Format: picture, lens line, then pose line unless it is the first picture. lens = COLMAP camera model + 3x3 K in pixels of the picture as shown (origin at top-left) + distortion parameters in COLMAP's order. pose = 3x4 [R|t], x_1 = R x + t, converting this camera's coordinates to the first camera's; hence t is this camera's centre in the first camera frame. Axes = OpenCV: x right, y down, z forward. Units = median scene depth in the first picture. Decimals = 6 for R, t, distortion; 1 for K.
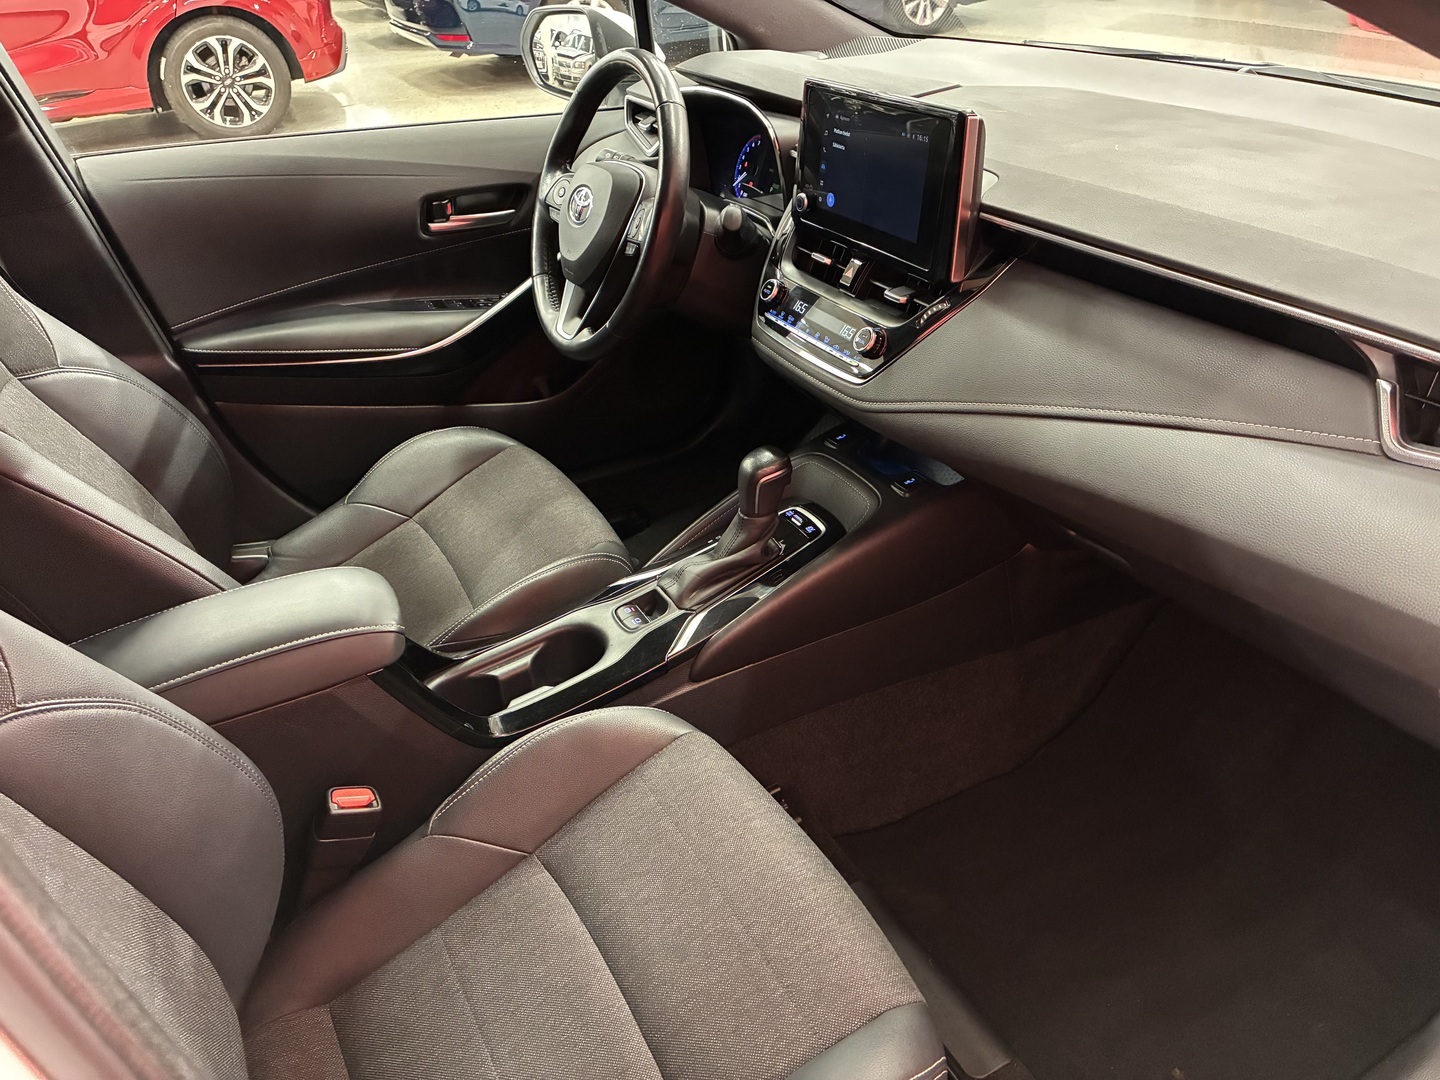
lens RADIAL K [[1094.4, 0, 722.7], [0, 1094.4, 536.5], [0, 0, 1]] dist [0.039663, -0.038088]
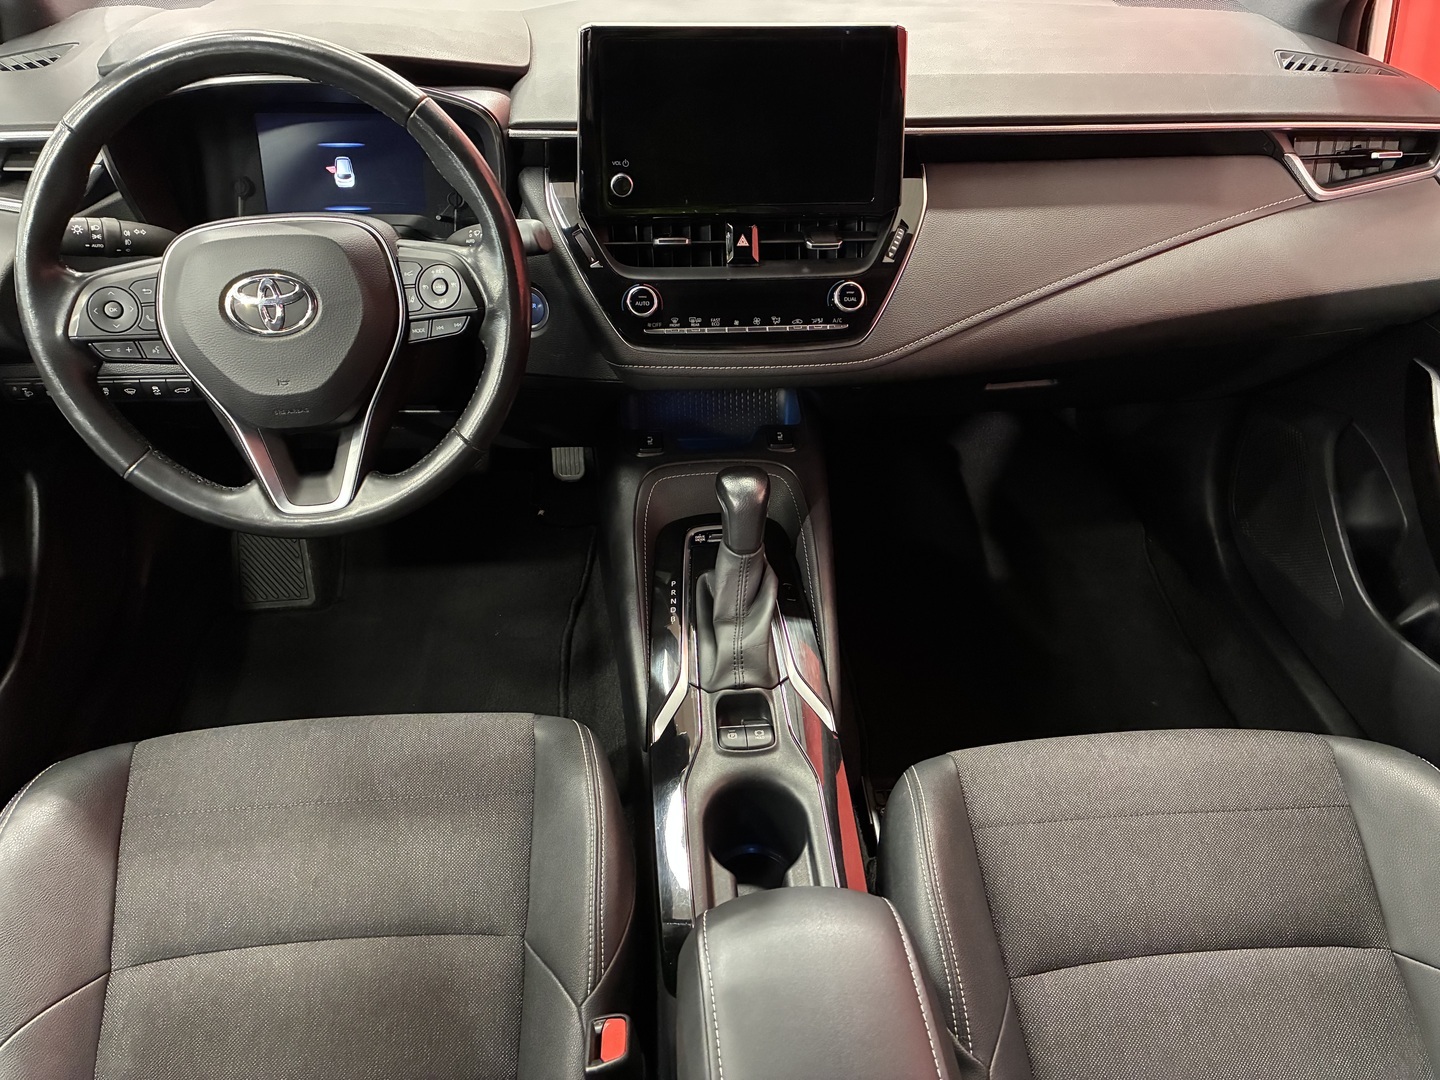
lens RADIAL K [[1094.4, 0, 722.0], [0, 1094.4, 540.1], [0, 0, 1]] dist [0.039663, -0.038088]
pose [[0.385836, -0.501502, 0.774356, -0.787074], [0.442433, 0.837116, 0.321698, -0.381960], [-0.809558, 0.218478, 0.544870, 0.692336]]
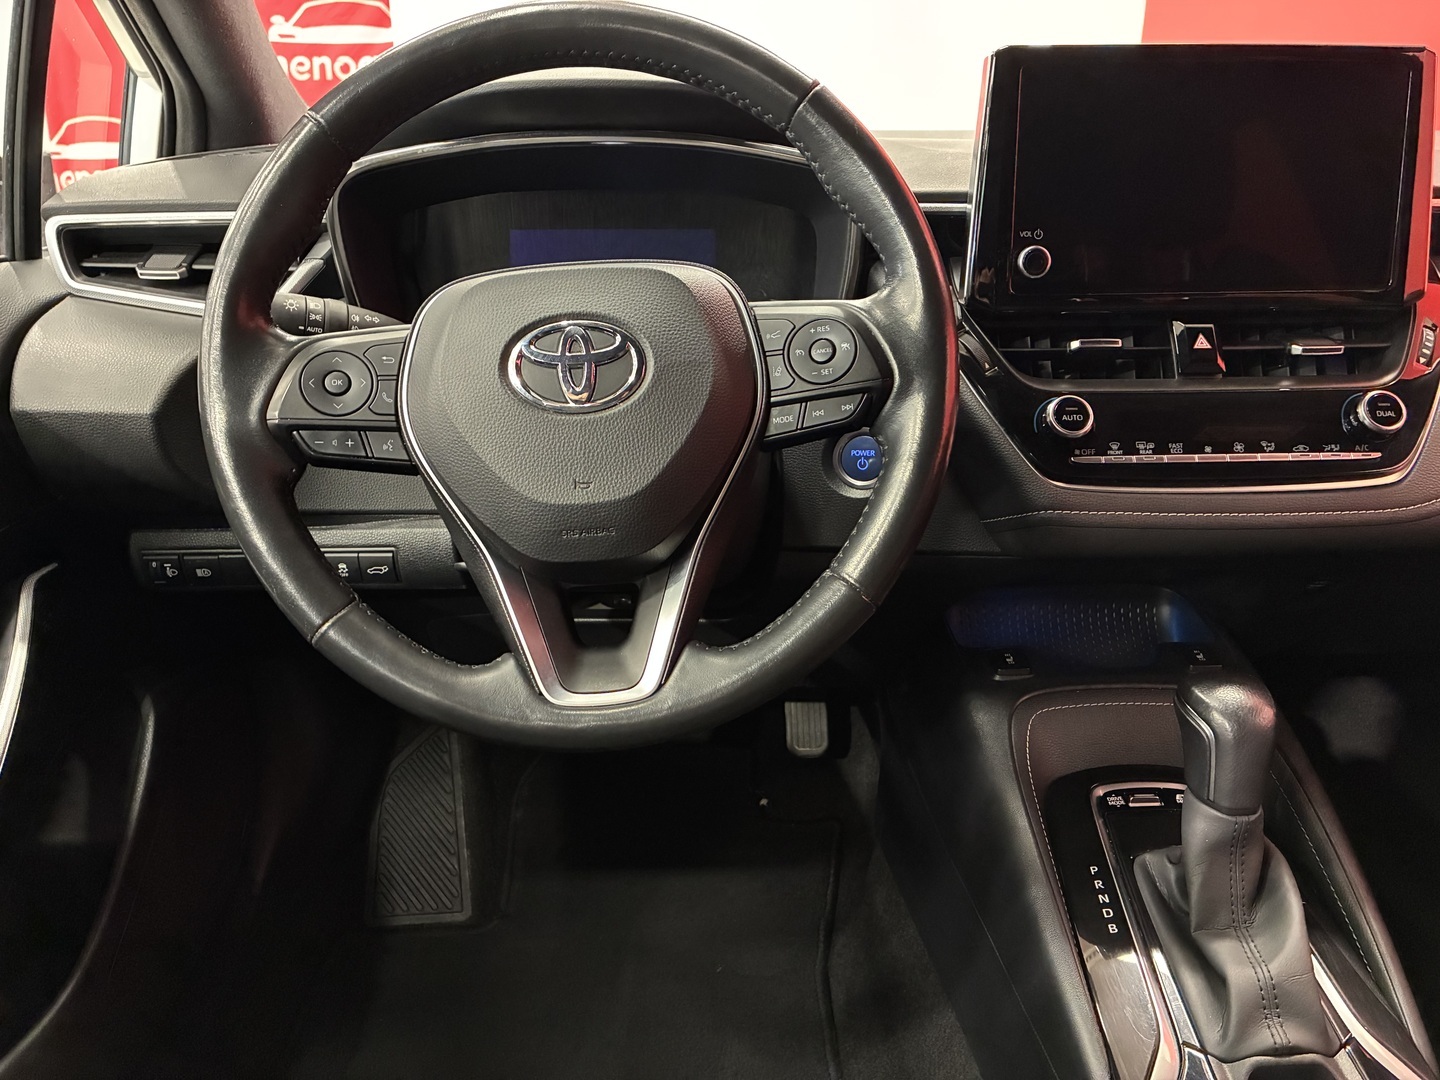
lens RADIAL K [[1094.4, 0, 713.1], [0, 1094.4, 533.6], [0, 0, 1]] dist [0.039663, -0.038088]
pose [[0.450967, -0.230039, 0.862387, -0.635170], [0.447622, 0.894212, 0.004453, -0.313364], [-0.772181, 0.384015, 0.506230, 1.091137]]
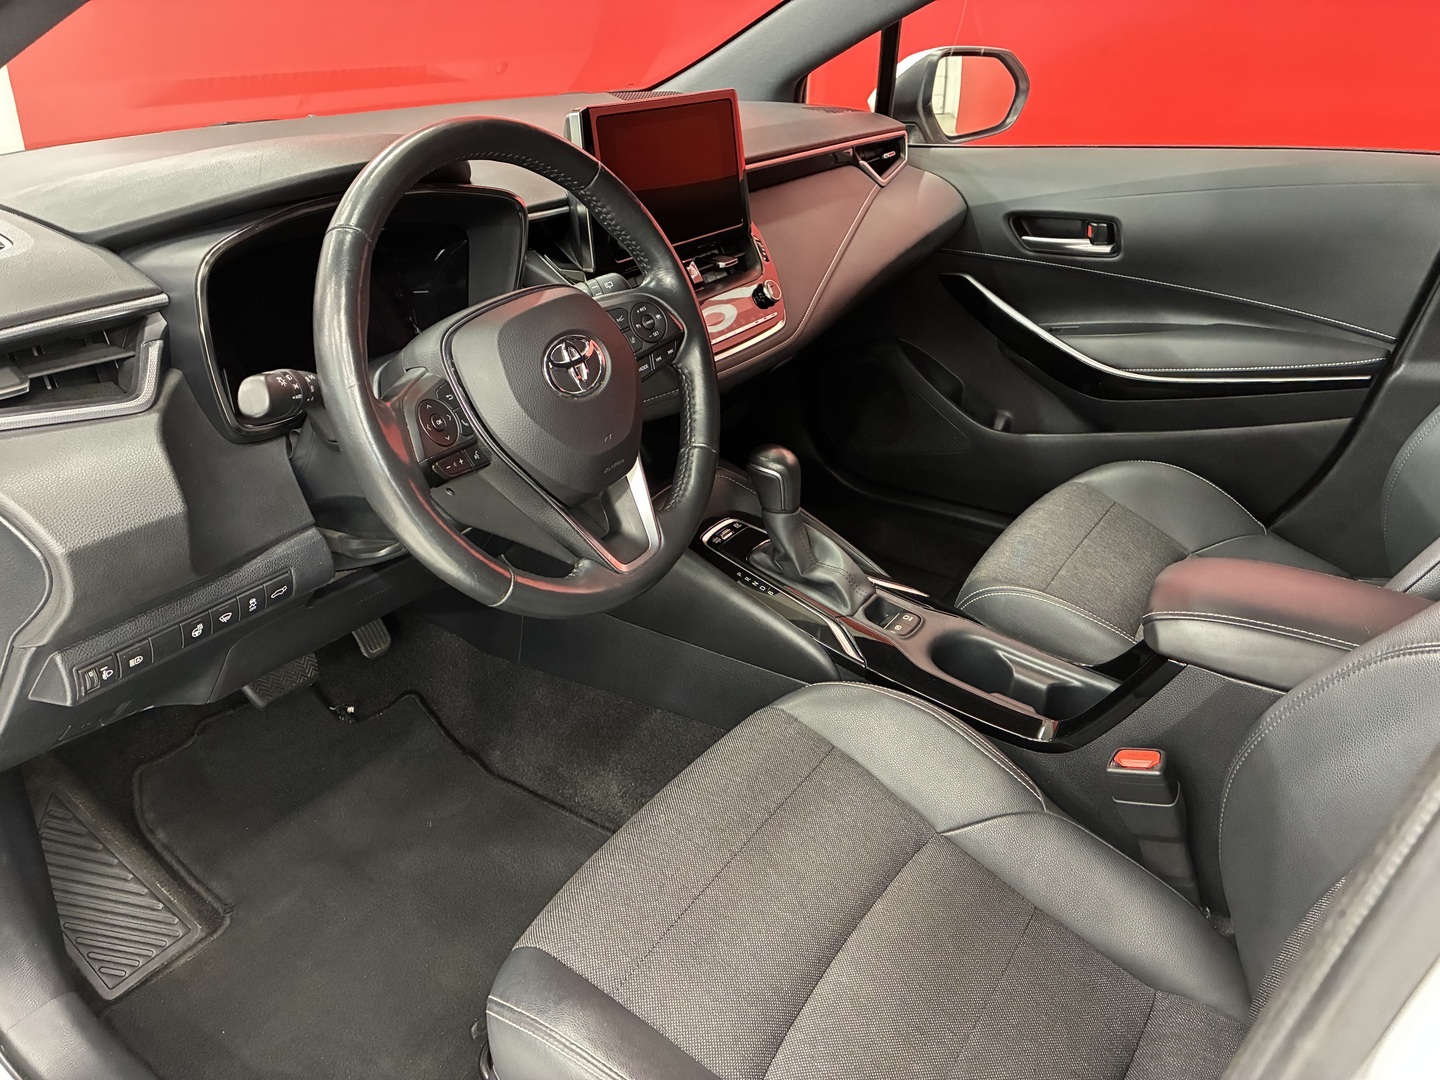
lens RADIAL K [[1094.4, 0, 718.8], [0, 1094.4, 529.9], [0, 0, 1]] dist [0.039663, -0.038088]
pose [[-0.473532, -0.319350, 0.820843, -0.957633], [0.495239, 0.674141, 0.547971, -0.729852], [-0.728359, 0.665995, -0.161073, 1.518030]]
